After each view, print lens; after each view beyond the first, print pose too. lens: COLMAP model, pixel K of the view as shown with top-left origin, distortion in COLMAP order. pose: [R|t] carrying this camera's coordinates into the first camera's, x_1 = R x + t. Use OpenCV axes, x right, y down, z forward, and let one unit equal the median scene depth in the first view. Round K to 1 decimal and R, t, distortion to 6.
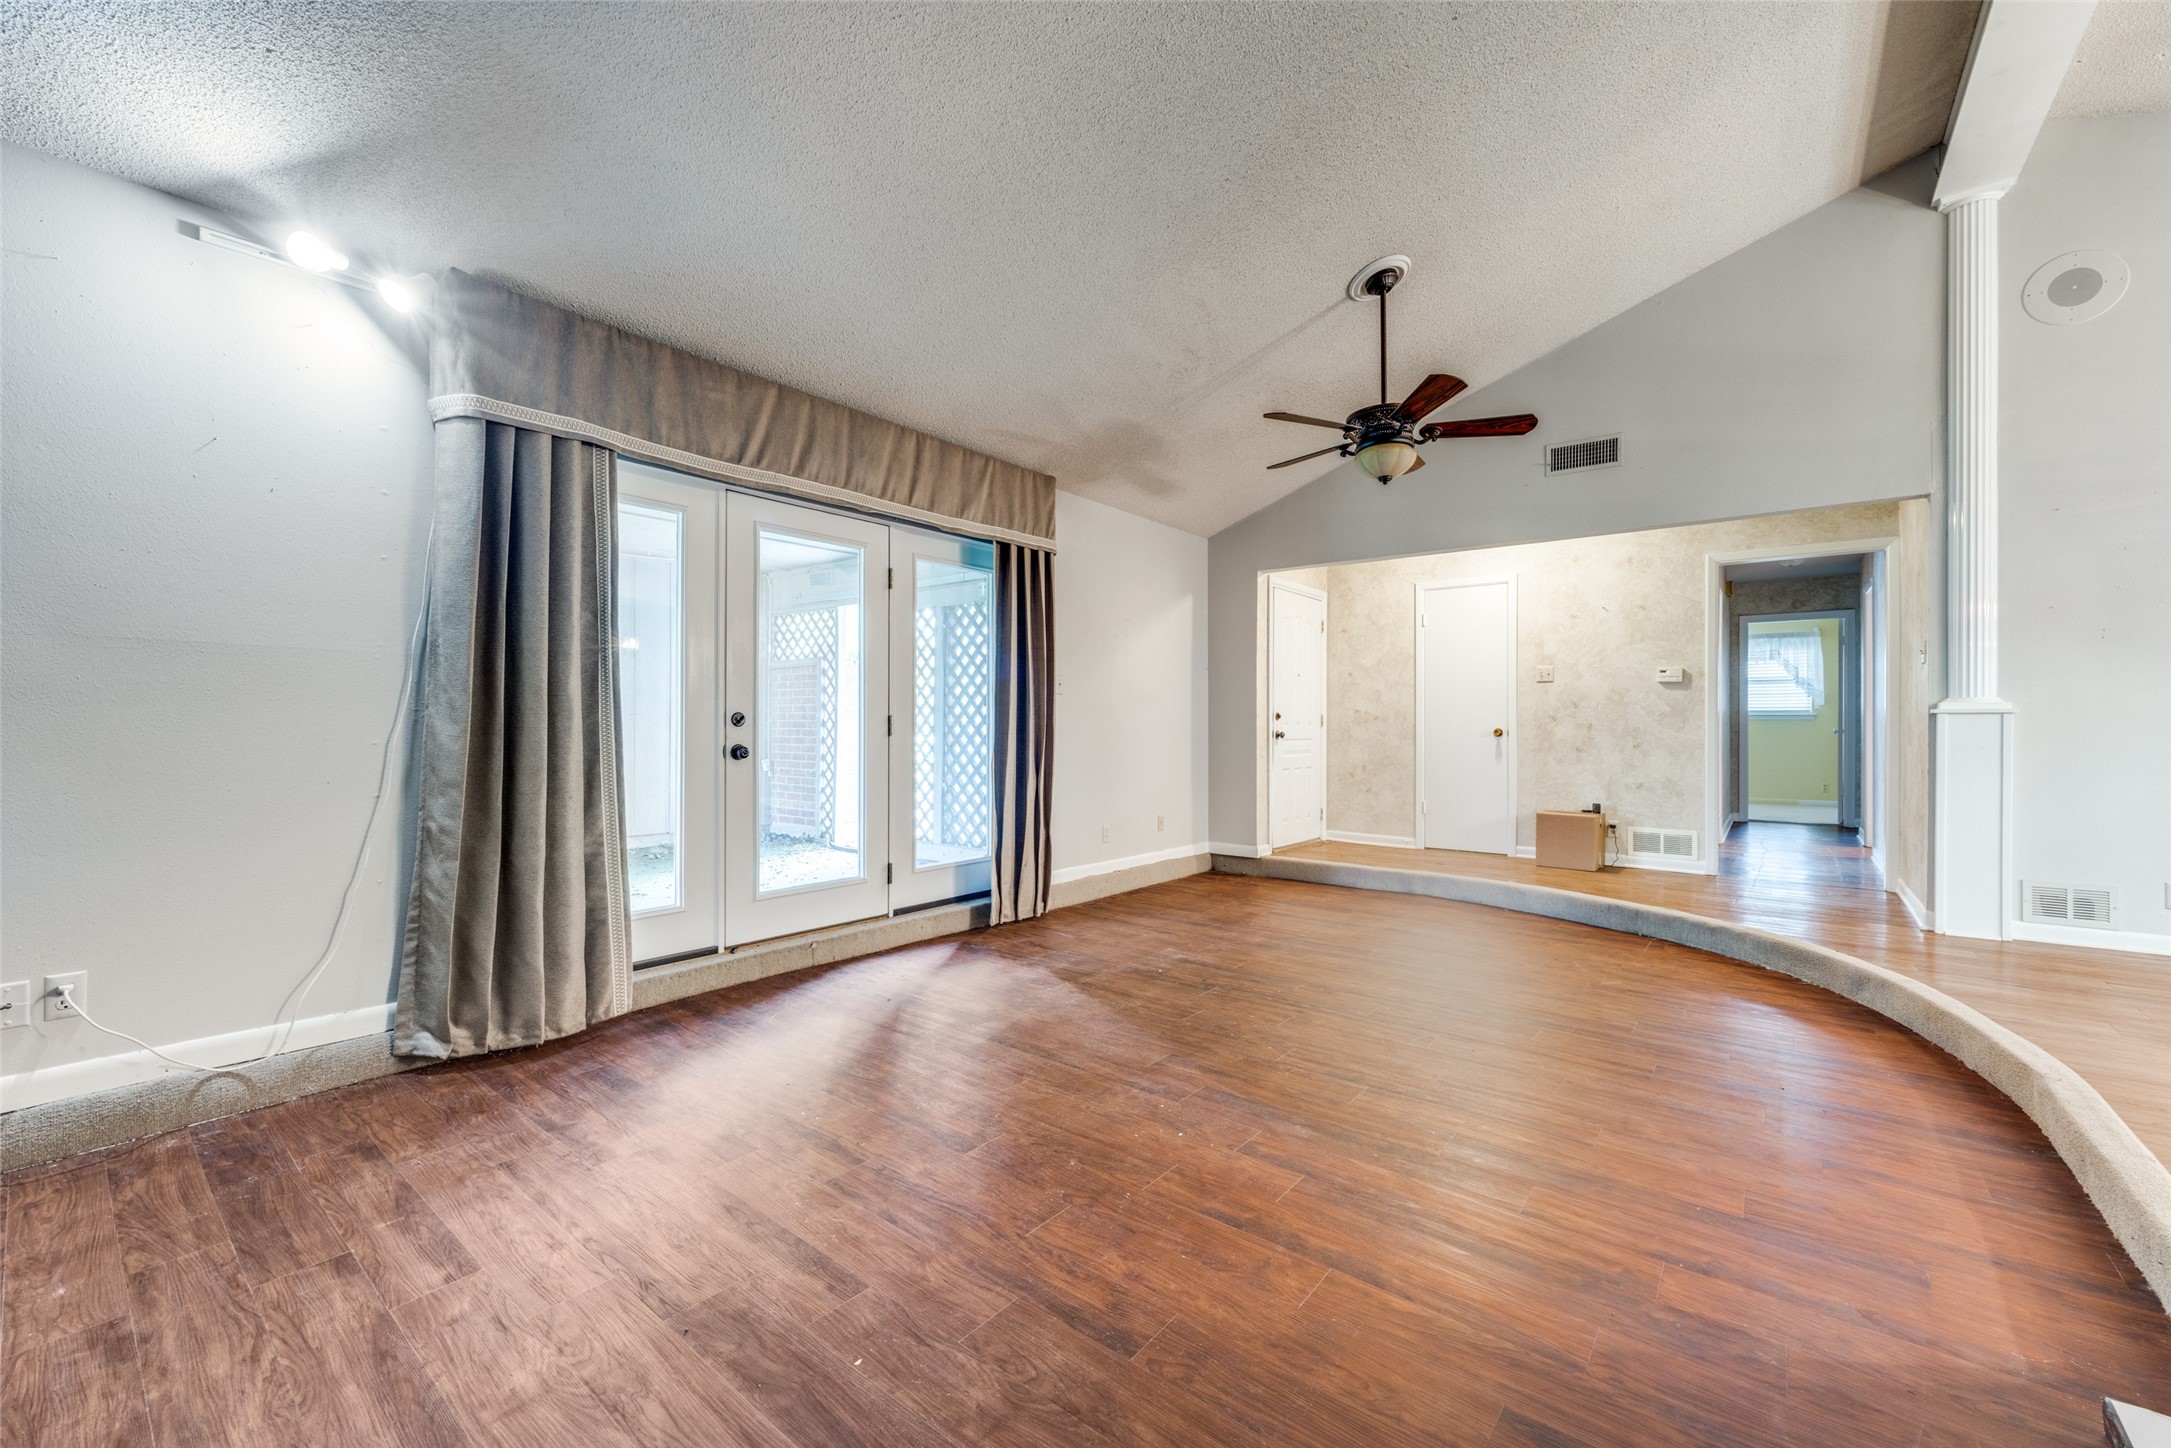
lens RADIAL K [[862.9, 0, 1093.5], [0, 862.9, 721.2], [0, 0, 1]] dist [-0.005329, 0.000992]
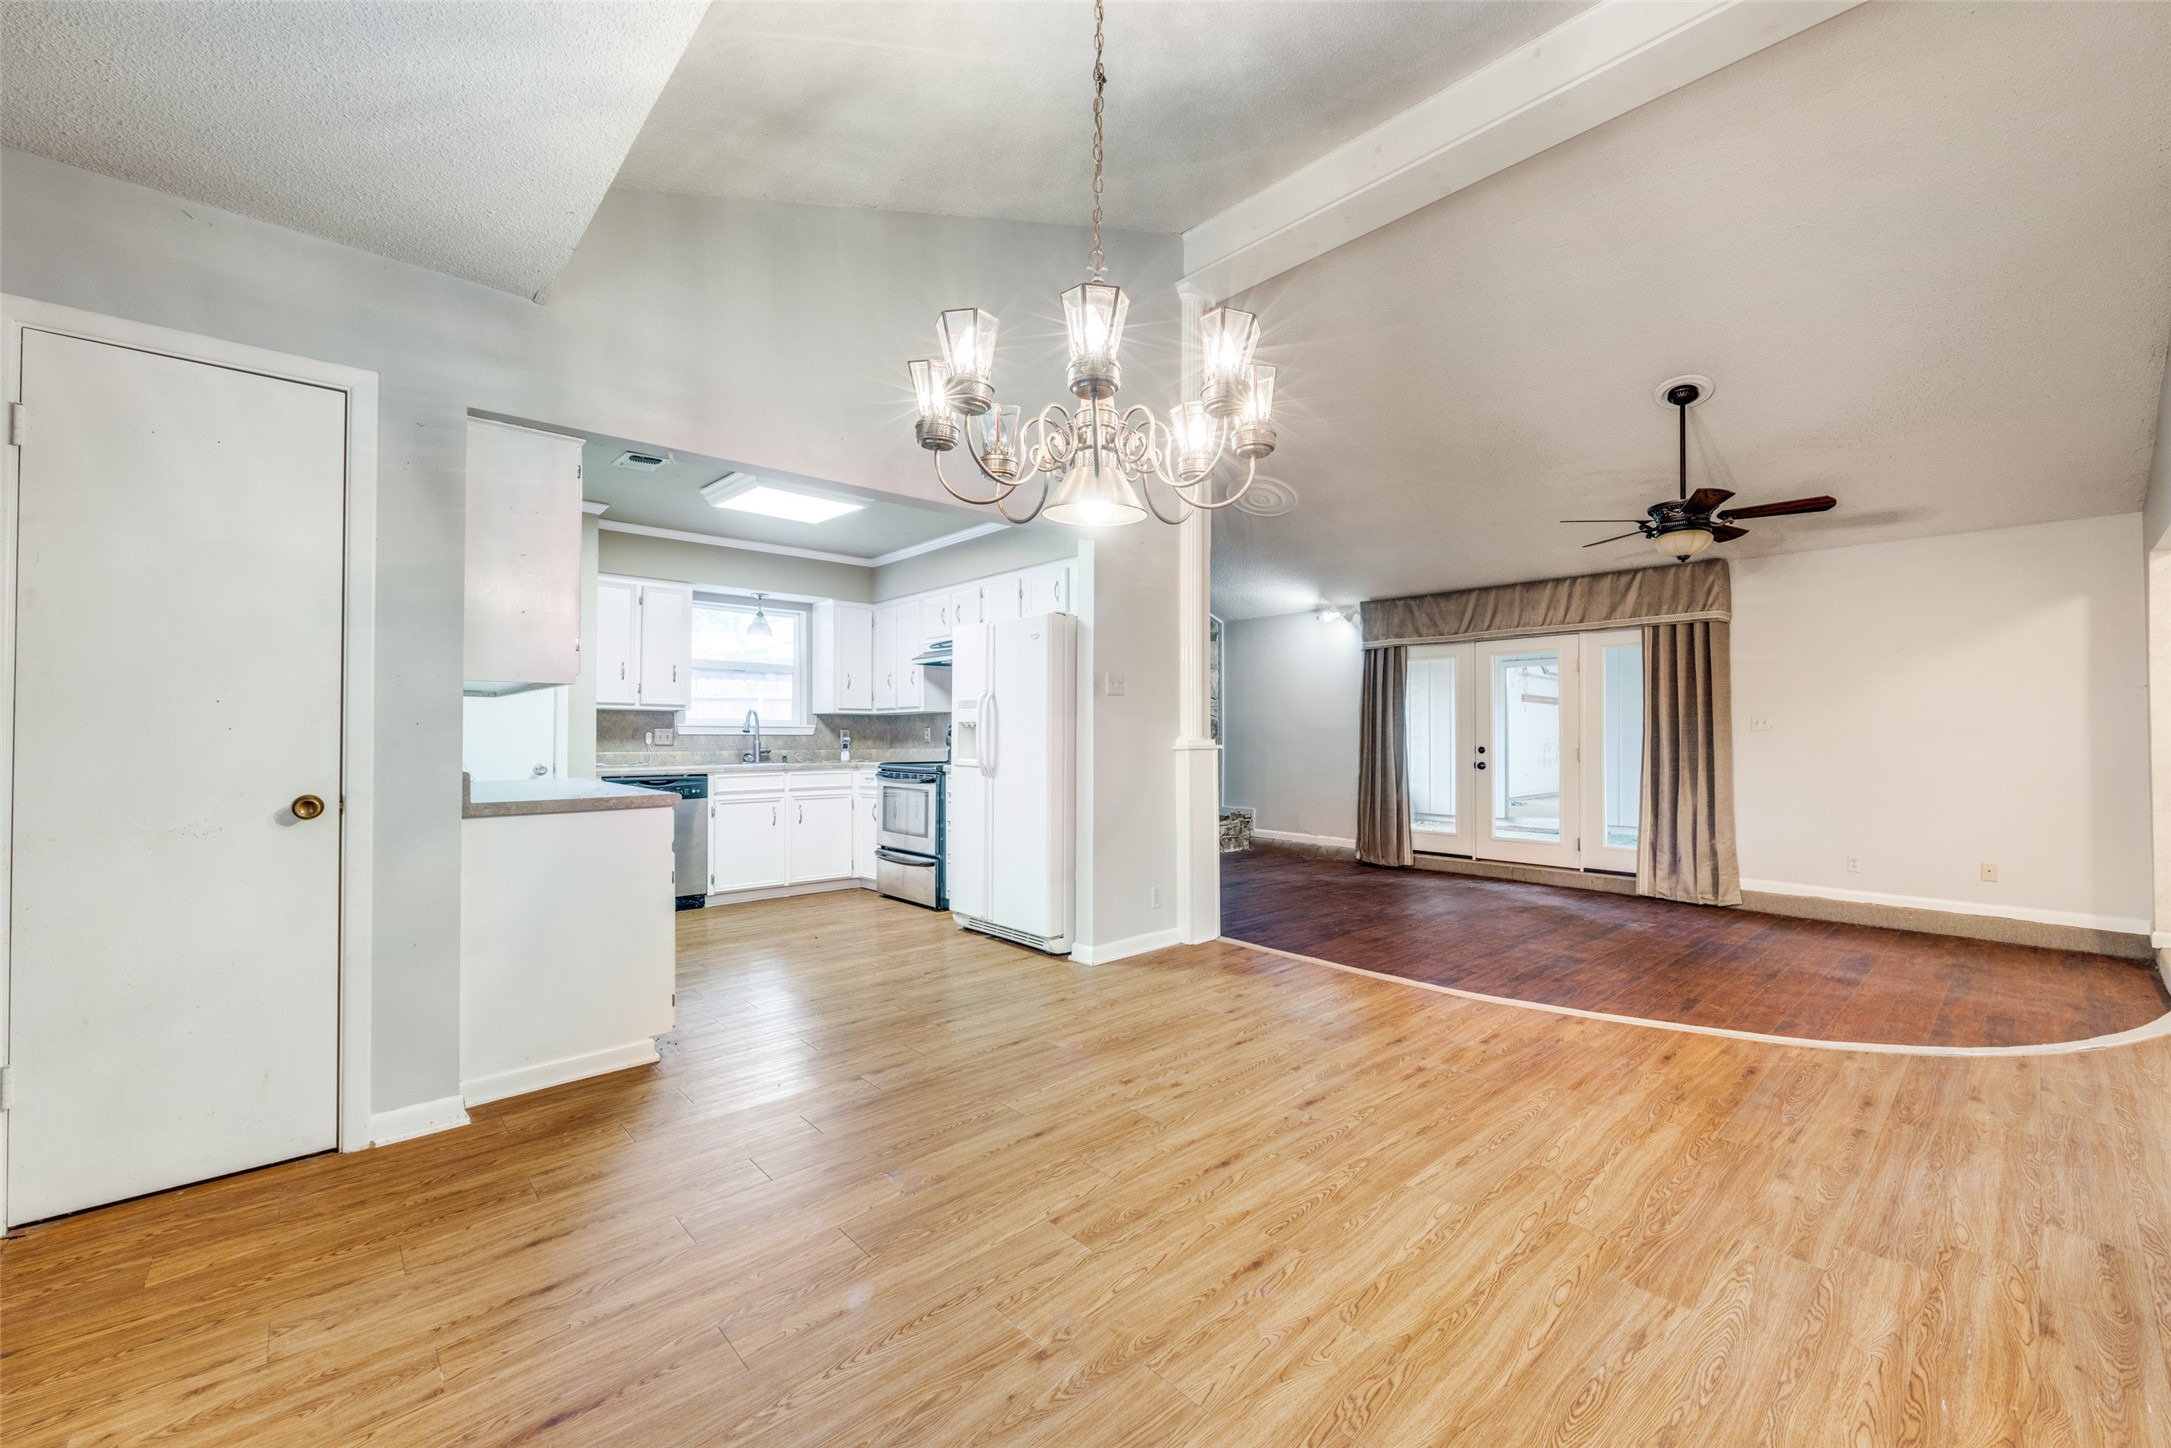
lens RADIAL K [[862.9, 0, 1095.8], [0, 862.9, 724.6], [0, 0, 1]] dist [-0.005329, 0.000992]
pose [[-0.158038, -0.014674, -0.987324, 1.670308], [0.001679, 0.999884, -0.015129, -0.031974], [0.987432, -0.004048, -0.157995, 0.380602]]
